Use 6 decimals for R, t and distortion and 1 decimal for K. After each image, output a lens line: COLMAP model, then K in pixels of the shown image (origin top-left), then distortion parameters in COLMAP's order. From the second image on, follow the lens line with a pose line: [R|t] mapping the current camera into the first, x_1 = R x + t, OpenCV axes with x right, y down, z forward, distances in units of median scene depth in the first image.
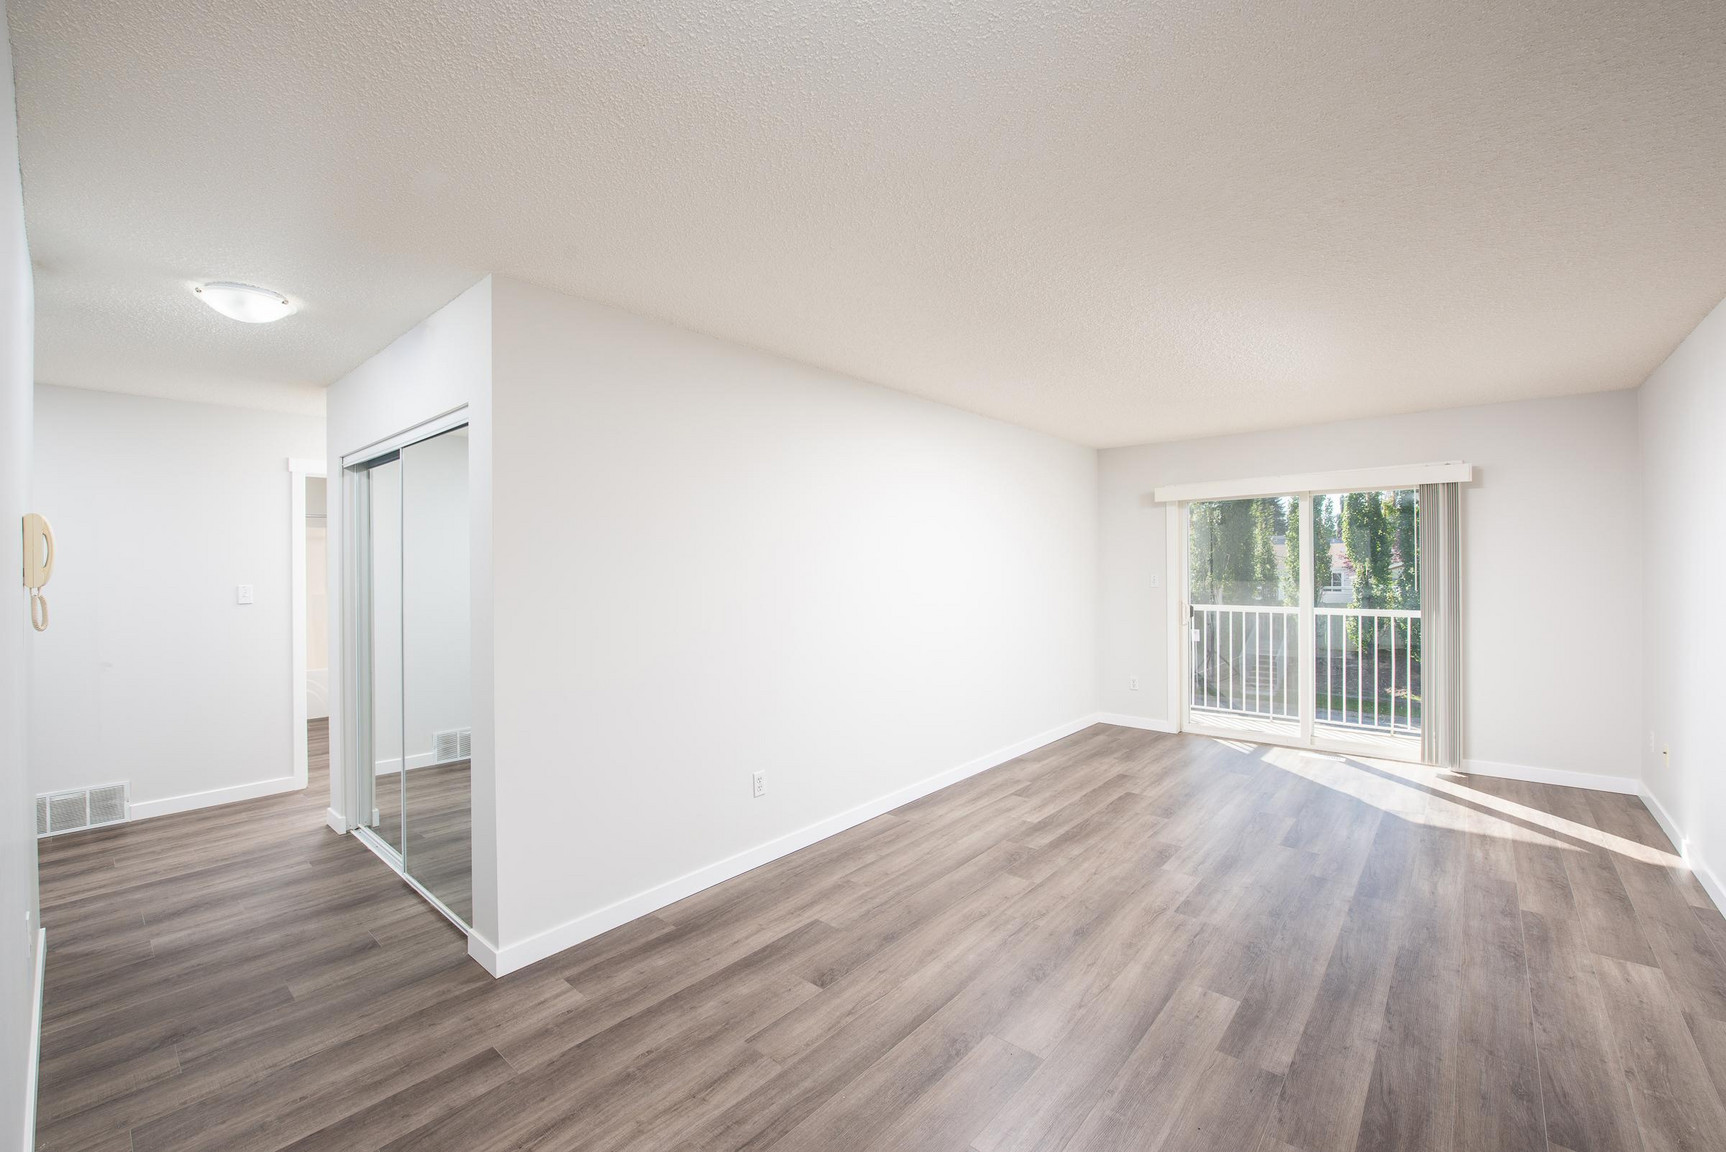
lens RADIAL K [[707.3, 0, 864.4], [0, 707.3, 567.4], [0, 0, 1]] dist [-0.015018, -0.000219]
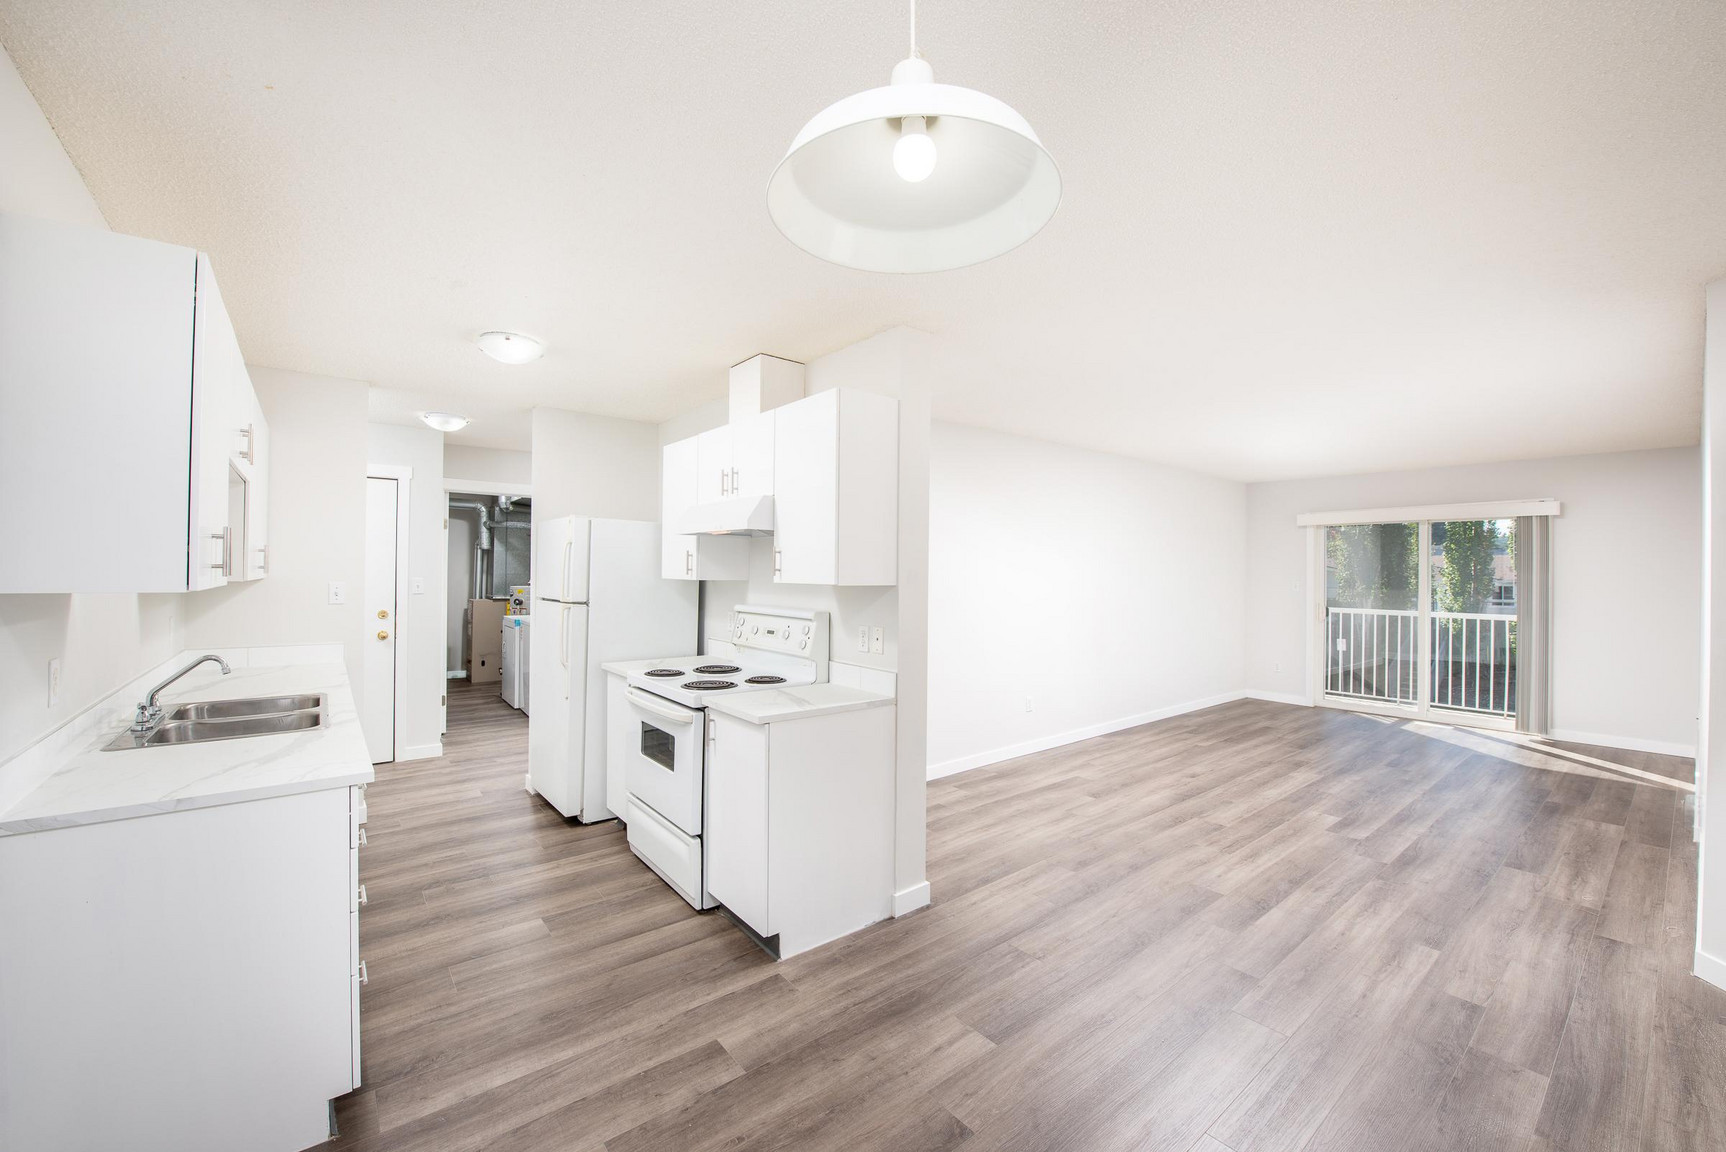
lens RADIAL K [[680.1, 0, 857.1], [0, 680.1, 568.2], [0, 0, 1]] dist [-0.020985, -0.000562]
pose [[0.981886, 0.014437, -0.188920, -0.228444], [-0.015414, 0.999874, -0.003705, 0.002251], [0.188843, 0.006550, 0.981985, -0.576698]]
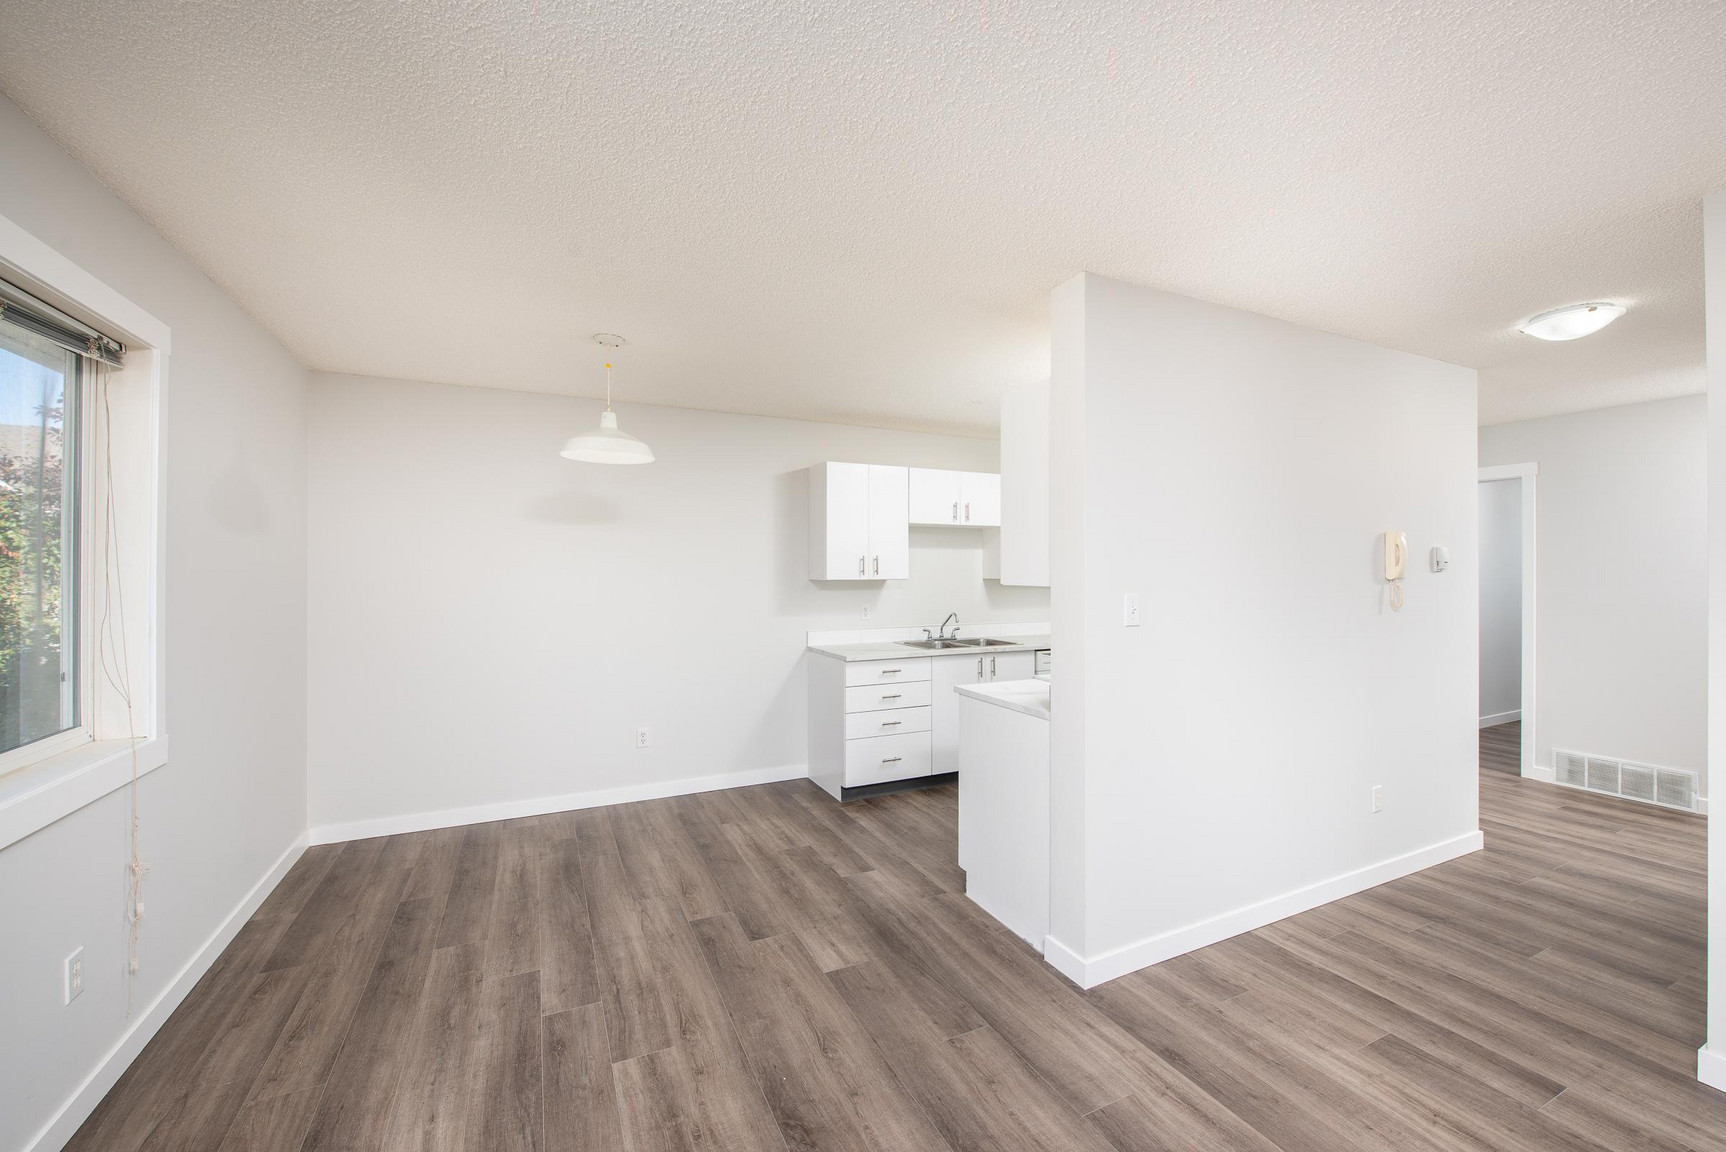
lens RADIAL K [[674.7, 0, 855.4], [0, 674.7, 554.6], [0, 0, 1]] dist [0.002855, -0.002042]
pose [[-0.402713, -0.013877, -0.915221, 0.379691], [0.003505, 0.999854, -0.016703, -0.003423], [0.915320, -0.009935, -0.402605, 0.286812]]
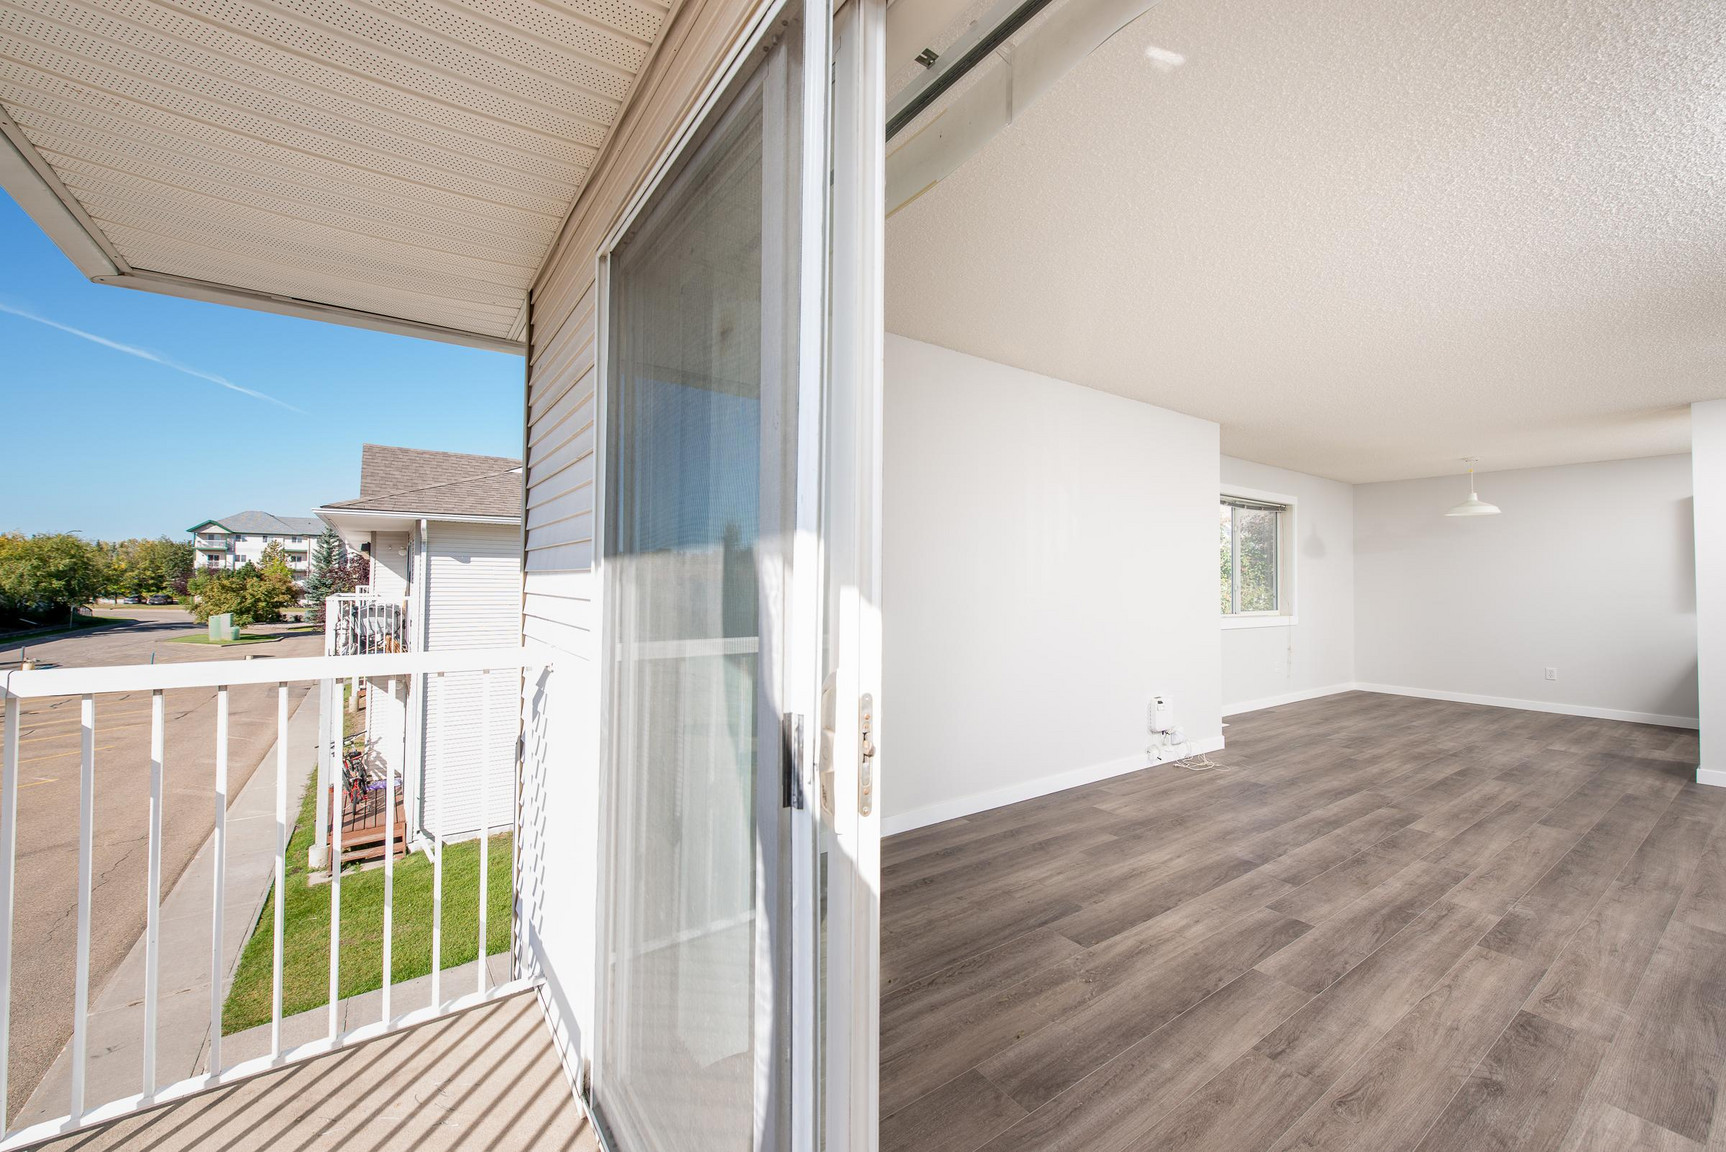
lens RADIAL K [[671.8, 0, 855.8], [0, 671.8, 567.1], [0, 0, 1]] dist [0.000356, -0.000644]
pose [[-0.968703, 0.004900, 0.248176, 0.847571], [-0.000360, 0.999776, -0.021146, 0.039488], [-0.248224, -0.020574, -0.968484, 1.737521]]
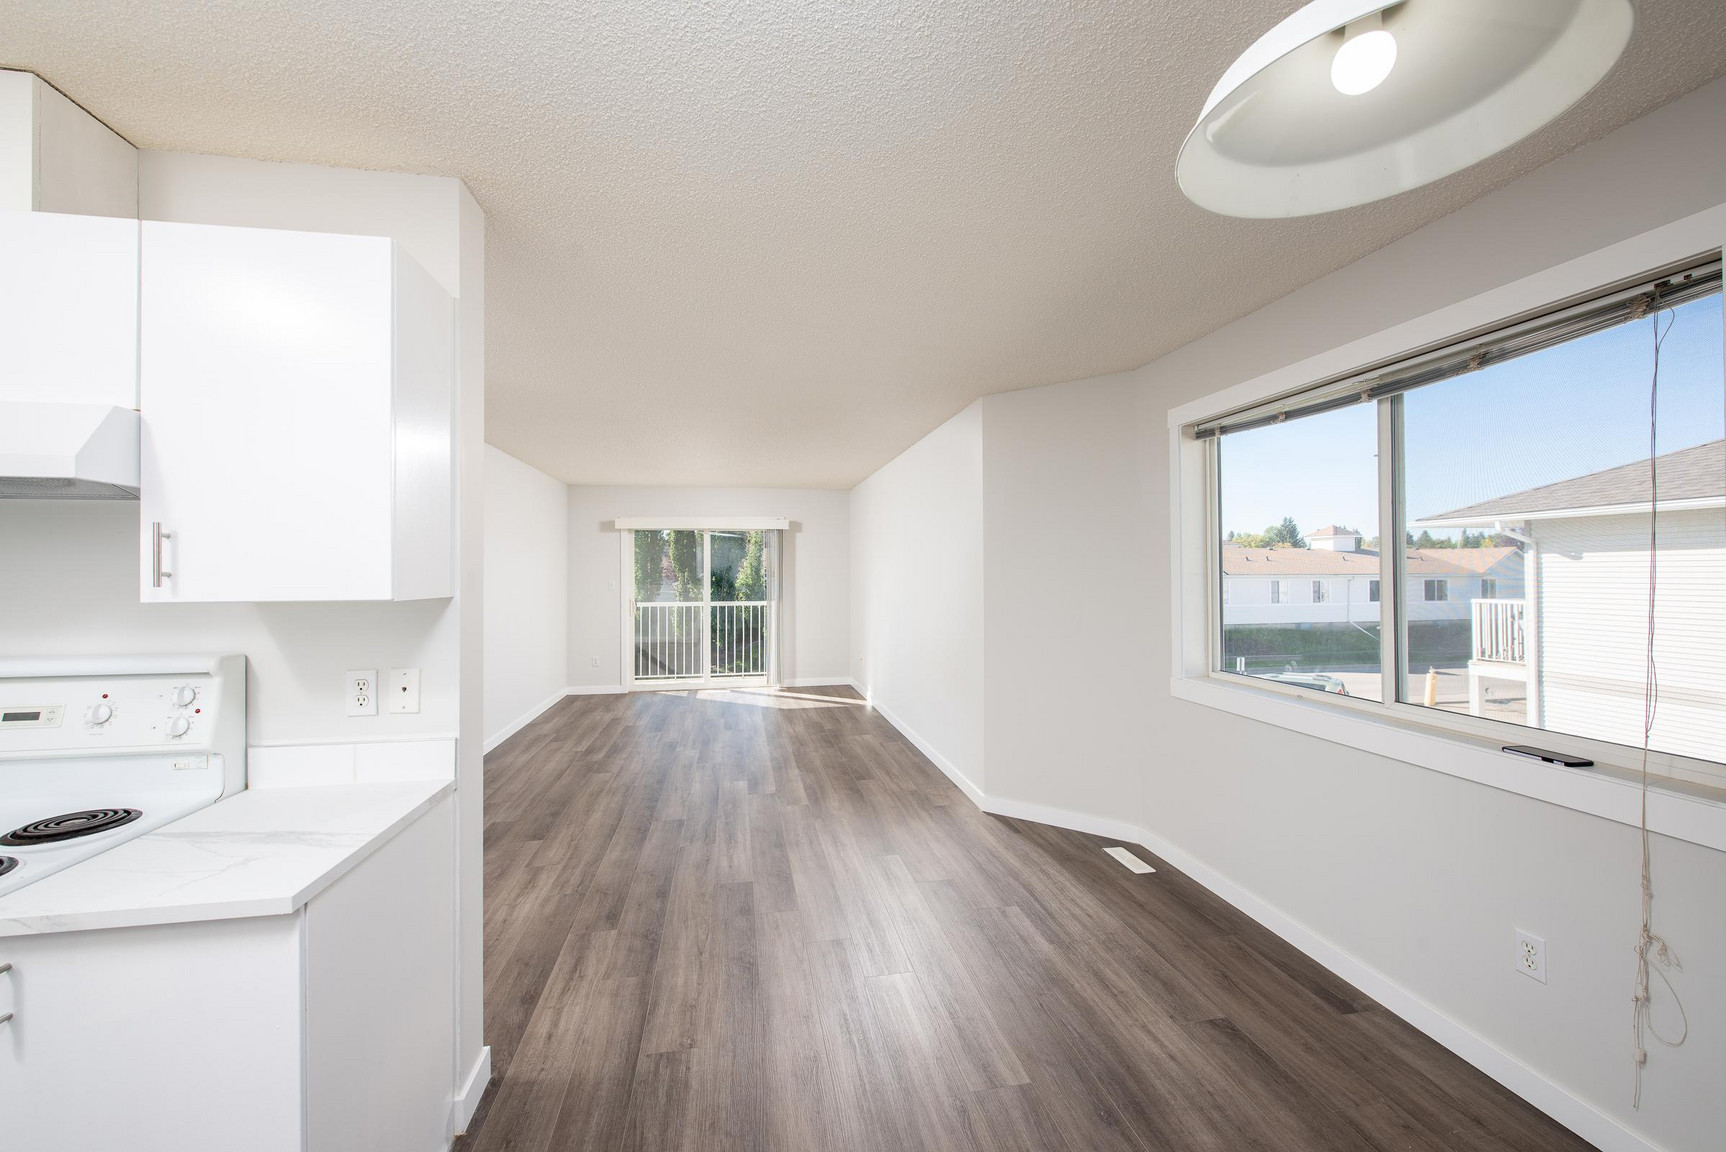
lens RADIAL K [[671.8, 0, 855.8], [0, 671.8, 567.1], [0, 0, 1]] dist [0.000356, -0.000644]
pose [[0.625554, 0.011389, 0.780098, -0.522456], [-0.000350, 0.999897, -0.014318, 0.003969], [-0.780181, 0.008684, 0.625494, -0.325997]]
